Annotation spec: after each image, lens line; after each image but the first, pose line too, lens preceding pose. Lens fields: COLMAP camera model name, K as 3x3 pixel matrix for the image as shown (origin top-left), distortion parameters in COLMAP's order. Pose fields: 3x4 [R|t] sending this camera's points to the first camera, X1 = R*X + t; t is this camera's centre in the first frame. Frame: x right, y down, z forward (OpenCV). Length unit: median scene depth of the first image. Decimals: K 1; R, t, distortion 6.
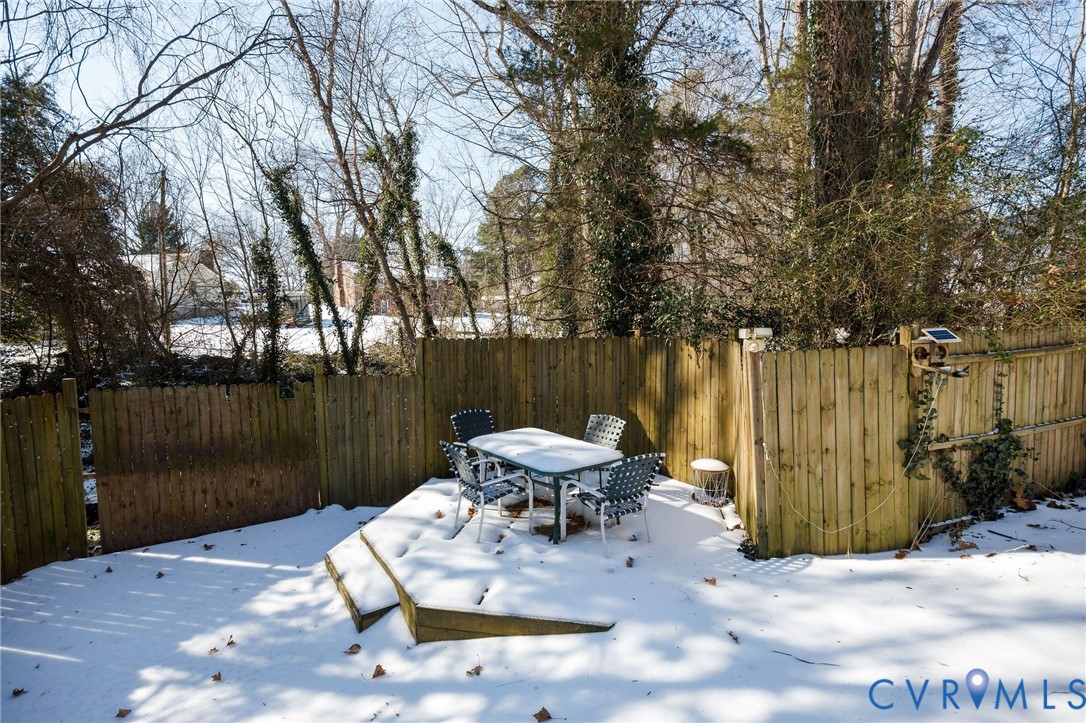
lens RADIAL K [[523.8, 0, 542.0], [0, 523.8, 363.1], [0, 0, 1]] dist [-0.012066, -0.000601]
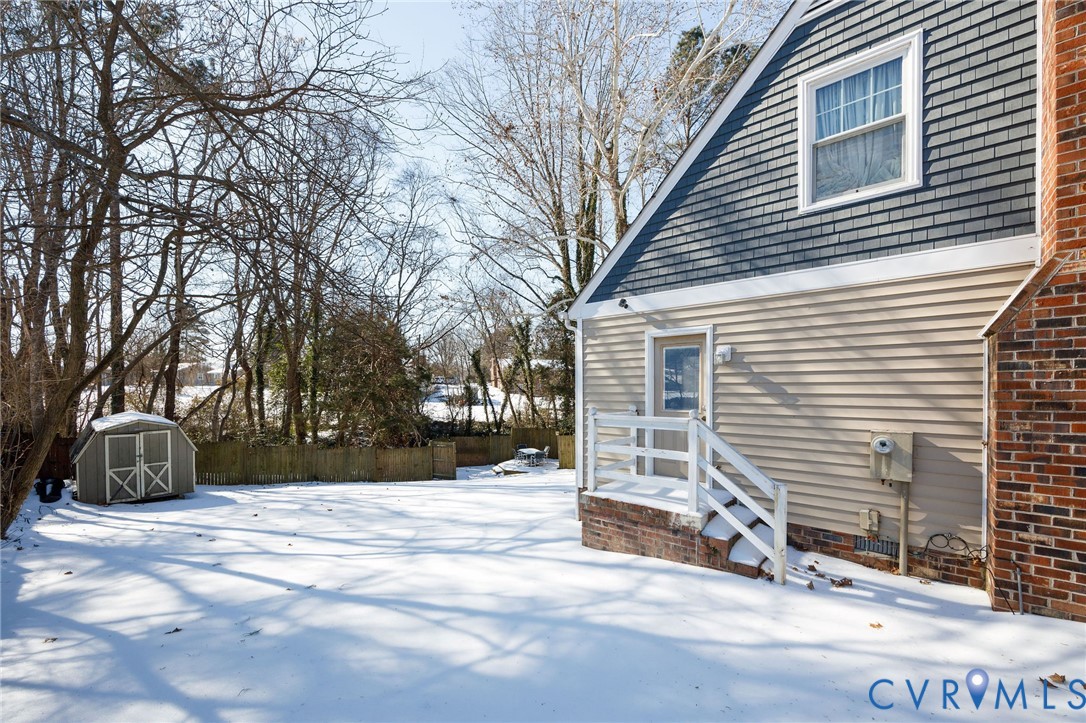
lens RADIAL K [[442.0, 0, 547.6], [0, 442.0, 388.7], [0, 0, 1]] dist [0.002814, 0.000001]
pose [[0.970052, 0.015660, -0.242393, 1.087103], [-0.032358, 0.997357, -0.065060, -0.161866], [0.240733, 0.070955, 0.967994, -2.919819]]
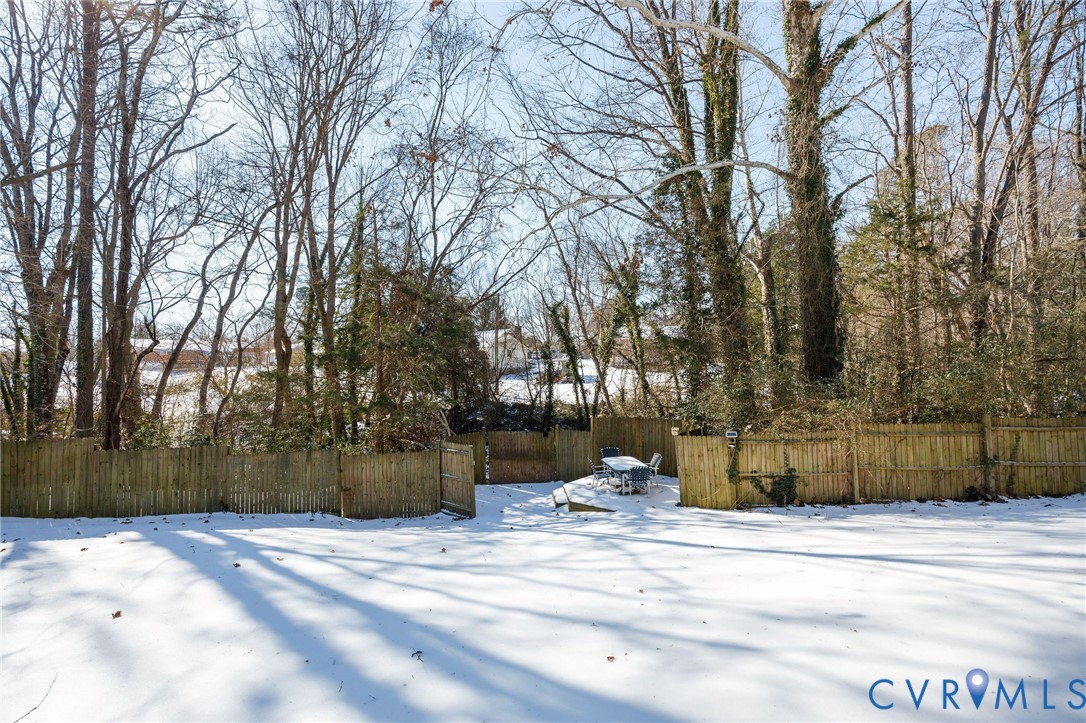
lens RADIAL K [[474.6, 0, 541.1], [0, 474.6, 356.2], [0, 0, 1]] dist [-0.014823, 0.000028]
pose [[0.869977, -0.012851, -0.492924, 0.750021], [-0.032418, 0.996007, -0.083181, -0.154325], [0.492025, 0.088345, 0.866087, -1.243824]]
